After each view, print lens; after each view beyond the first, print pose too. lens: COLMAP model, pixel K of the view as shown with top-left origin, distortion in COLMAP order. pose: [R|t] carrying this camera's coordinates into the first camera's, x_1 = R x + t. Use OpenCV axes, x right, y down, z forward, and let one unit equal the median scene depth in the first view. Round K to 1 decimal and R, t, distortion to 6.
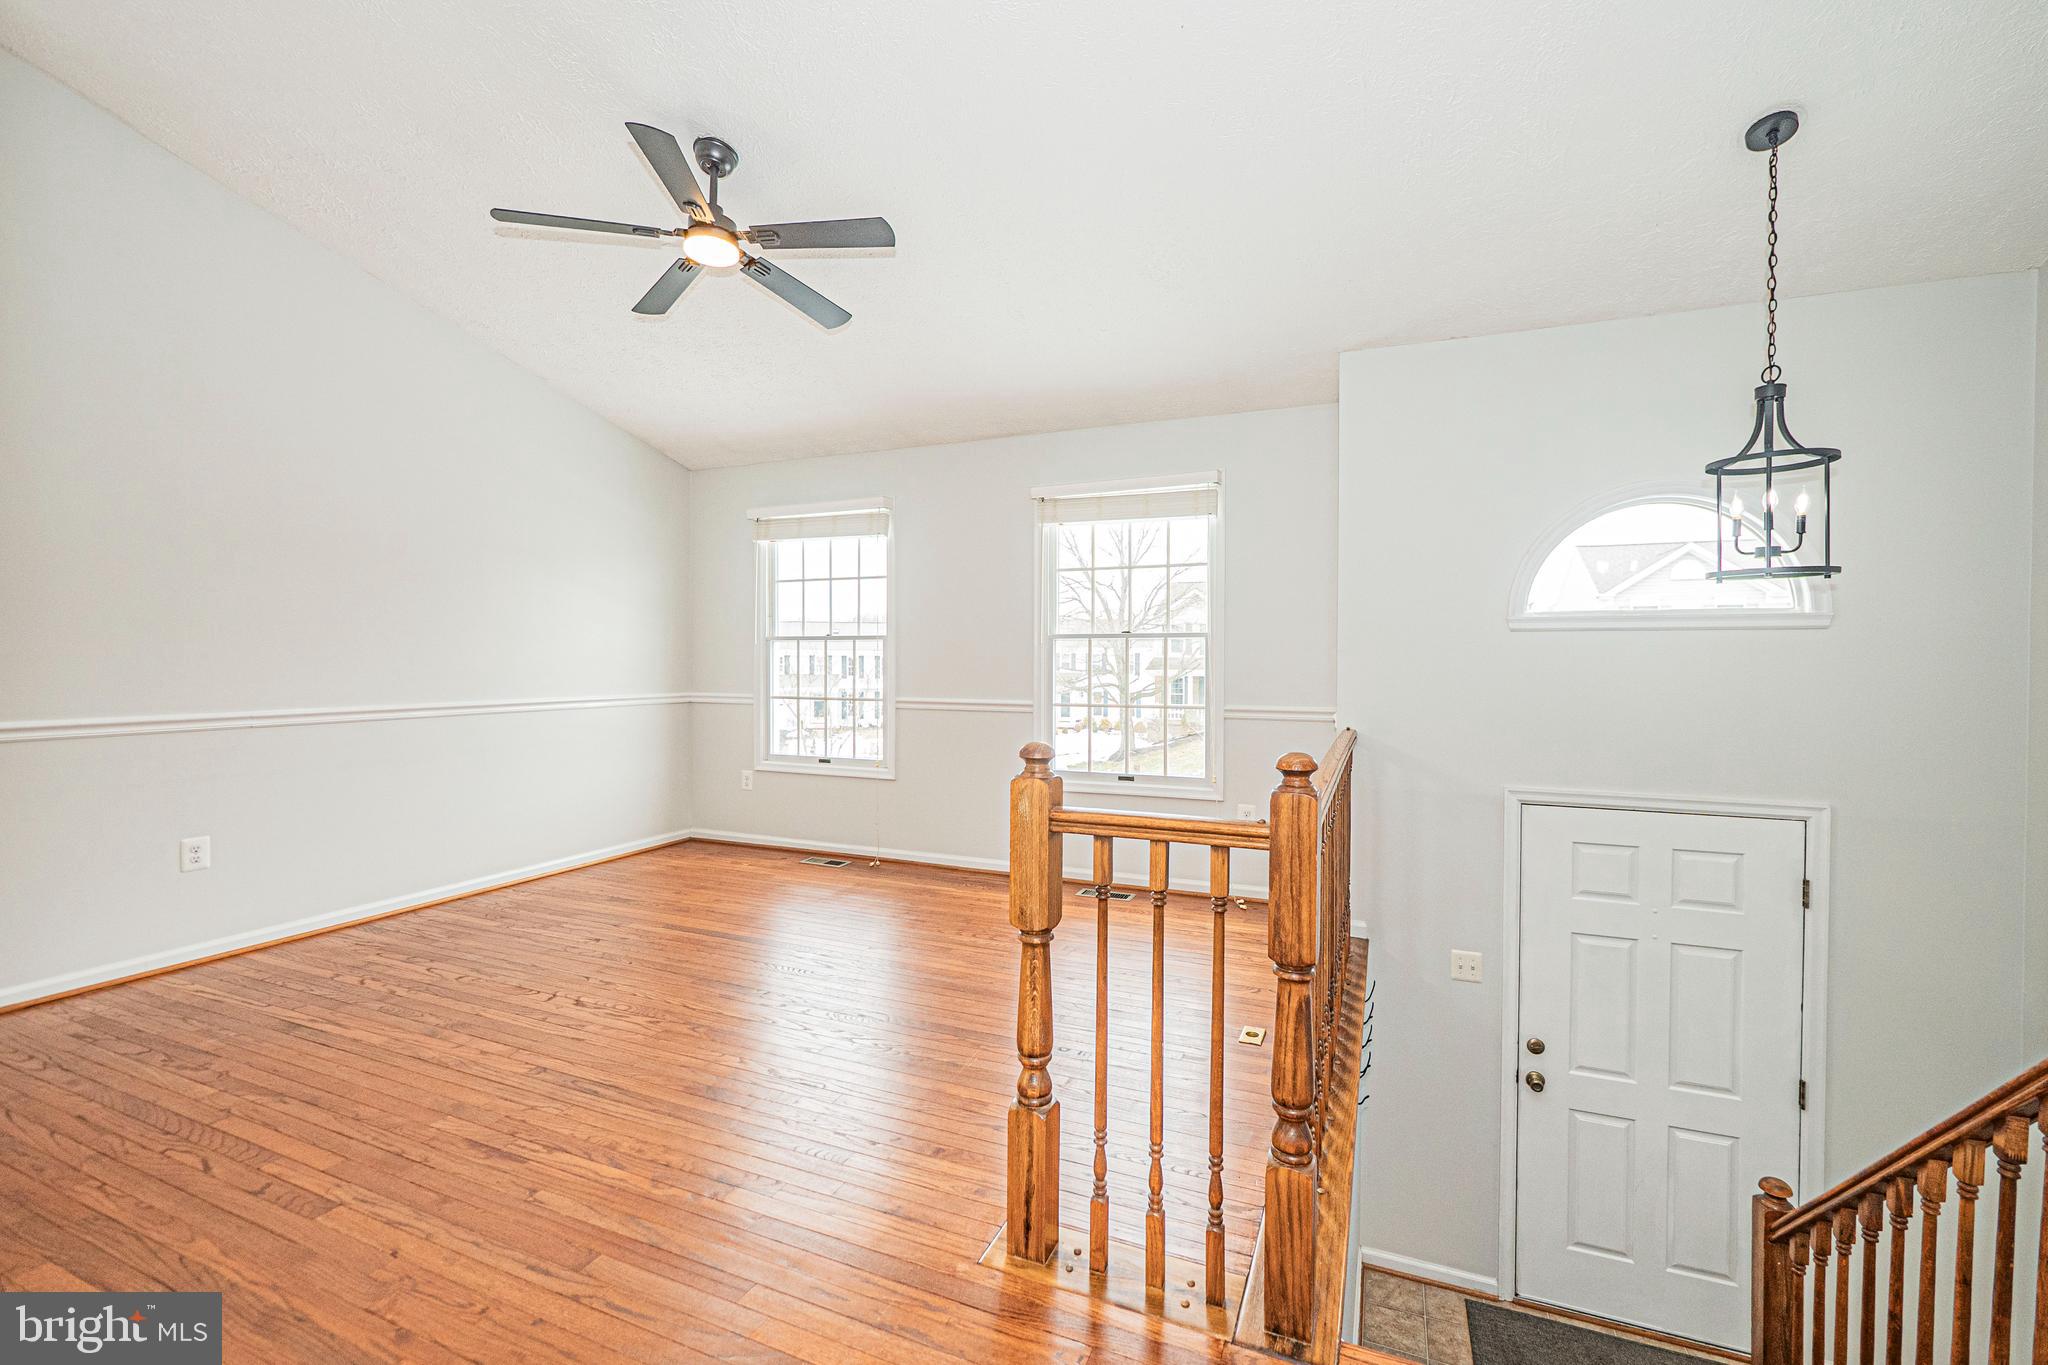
lens RADIAL K [[868.3, 0, 1019.5], [0, 868.3, 673.5], [0, 0, 1]] dist [-0.007345, 0.002071]
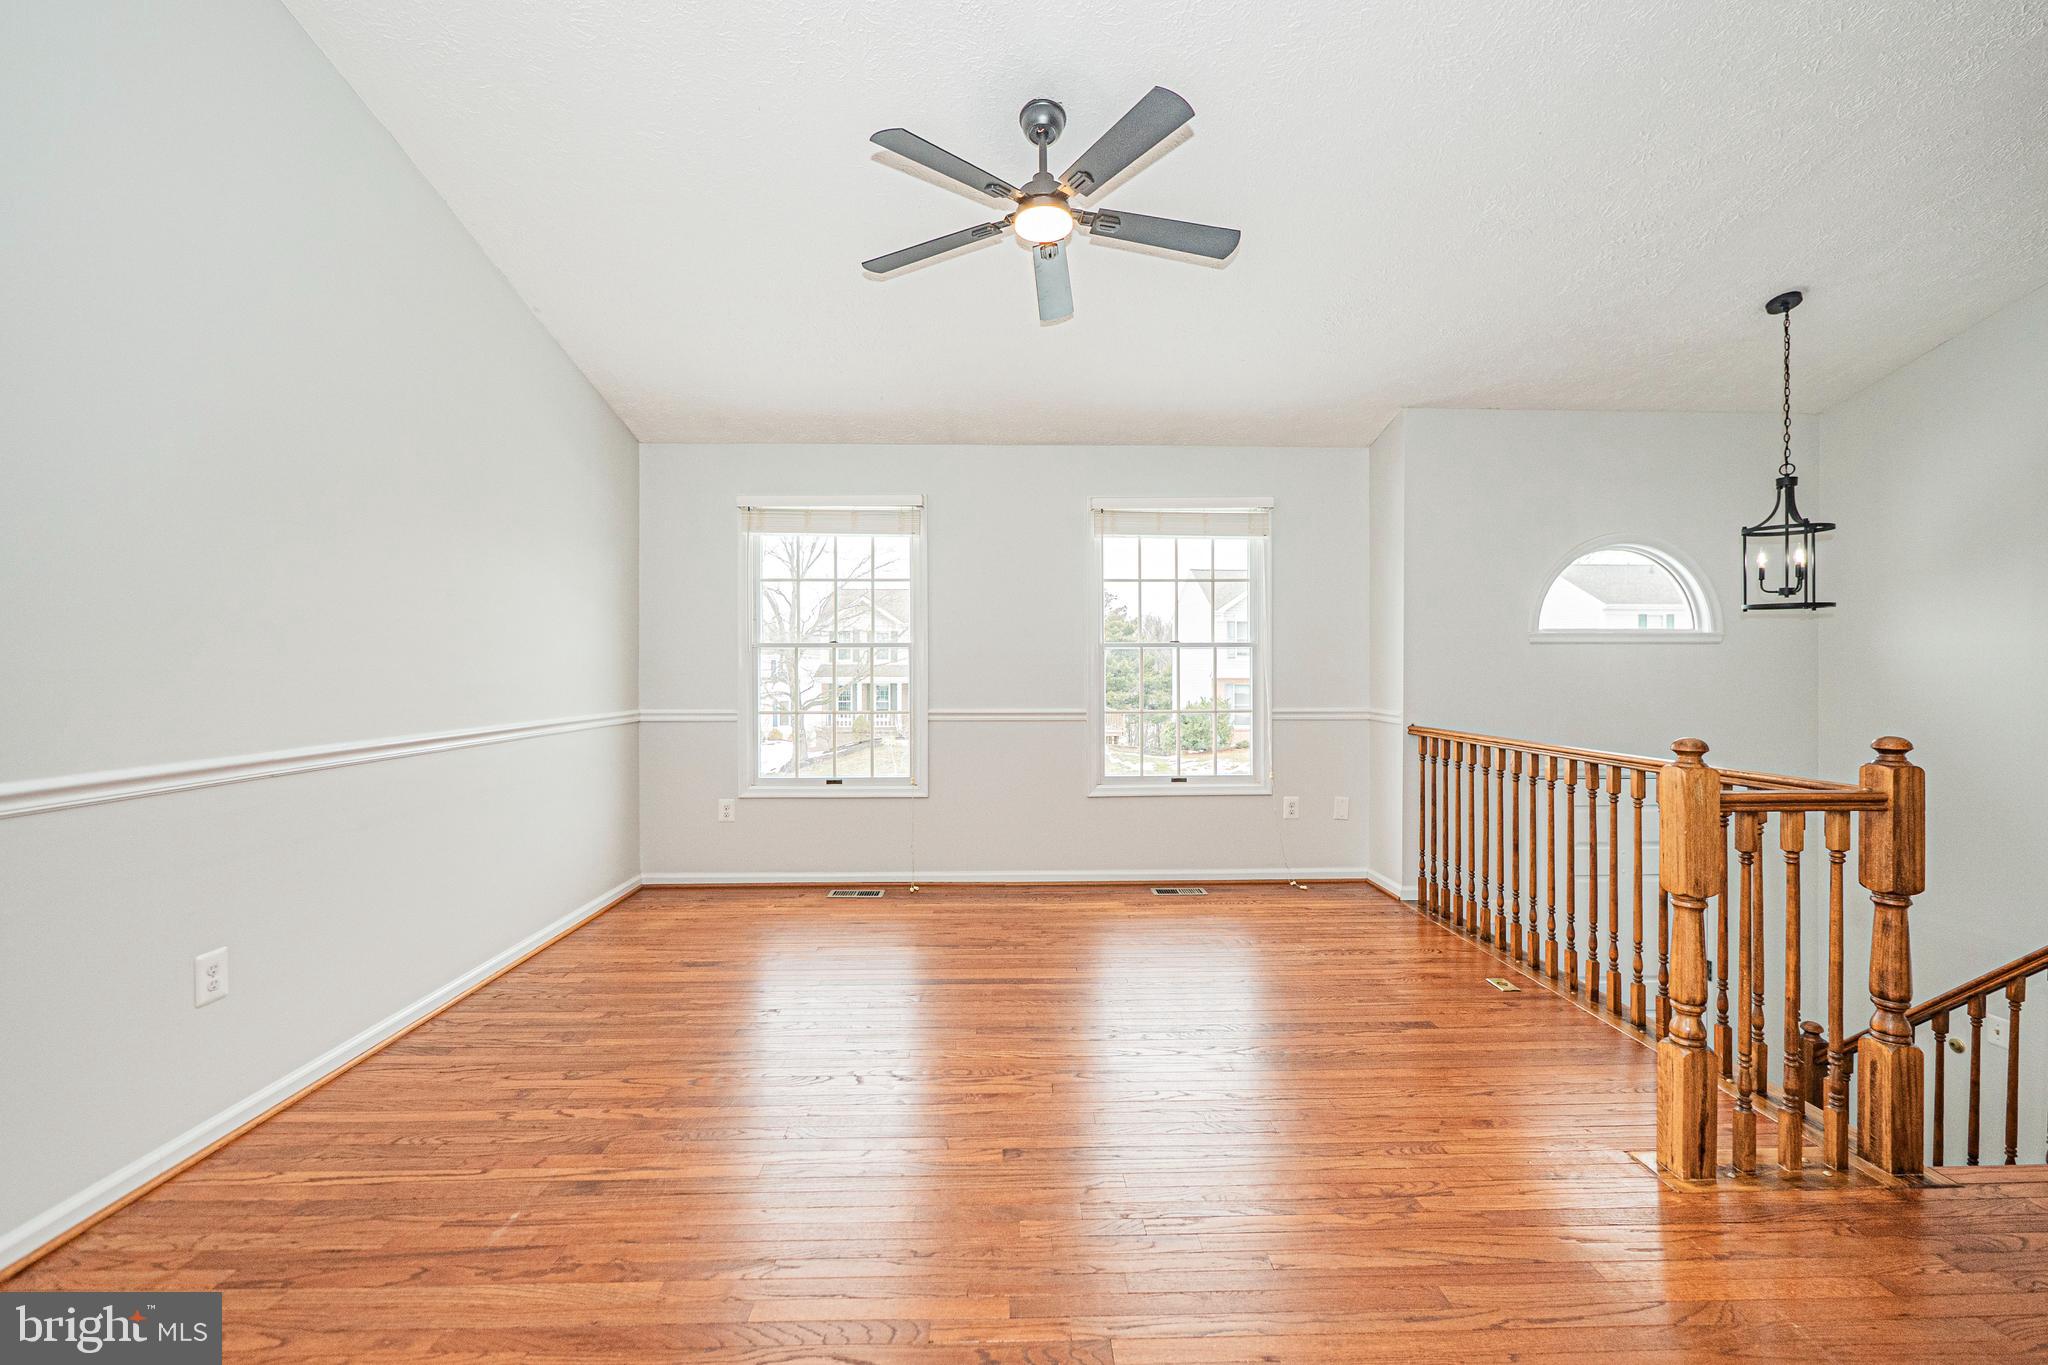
lens RADIAL K [[868.3, 0, 1023.6], [0, 868.3, 676.4], [0, 0, 1]] dist [-0.007345, 0.002071]
pose [[0.908349, -0.009323, 0.418108, -0.666090], [0.011609, 0.999928, -0.002925, -0.006049], [-0.418051, 0.007511, 0.908393, 0.159707]]
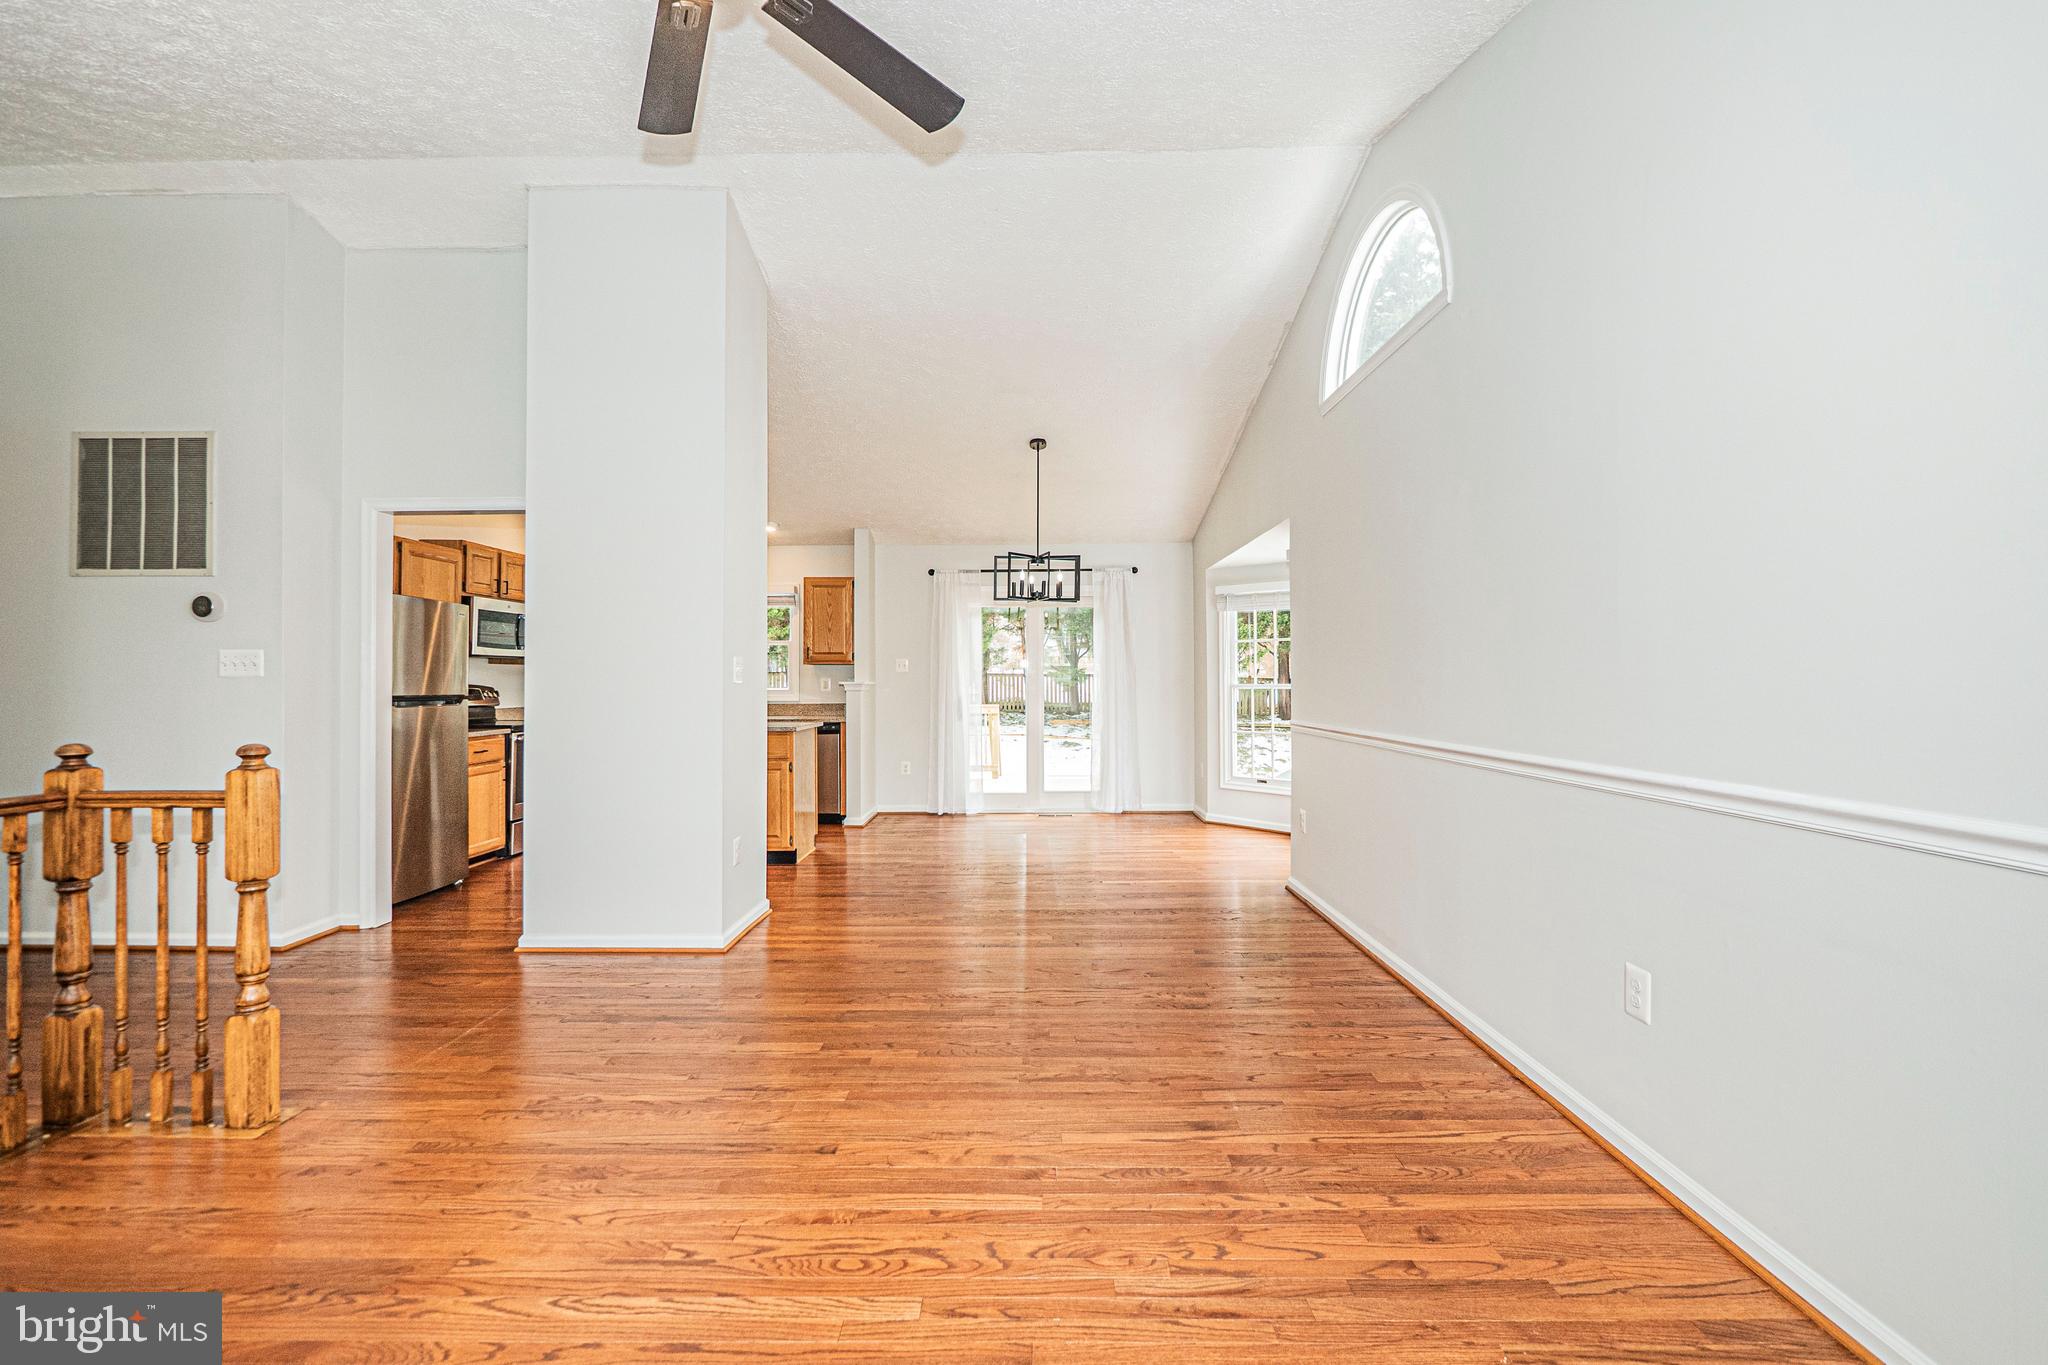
lens RADIAL K [[868.3, 0, 1022.1], [0, 868.3, 671.9], [0, 0, 1]] dist [-0.007345, 0.002071]
pose [[-0.923798, -0.005770, -0.382837, -0.295578], [-0.006822, 0.999976, 0.001390, -0.022898], [0.382819, 0.003896, -0.923815, 1.398617]]
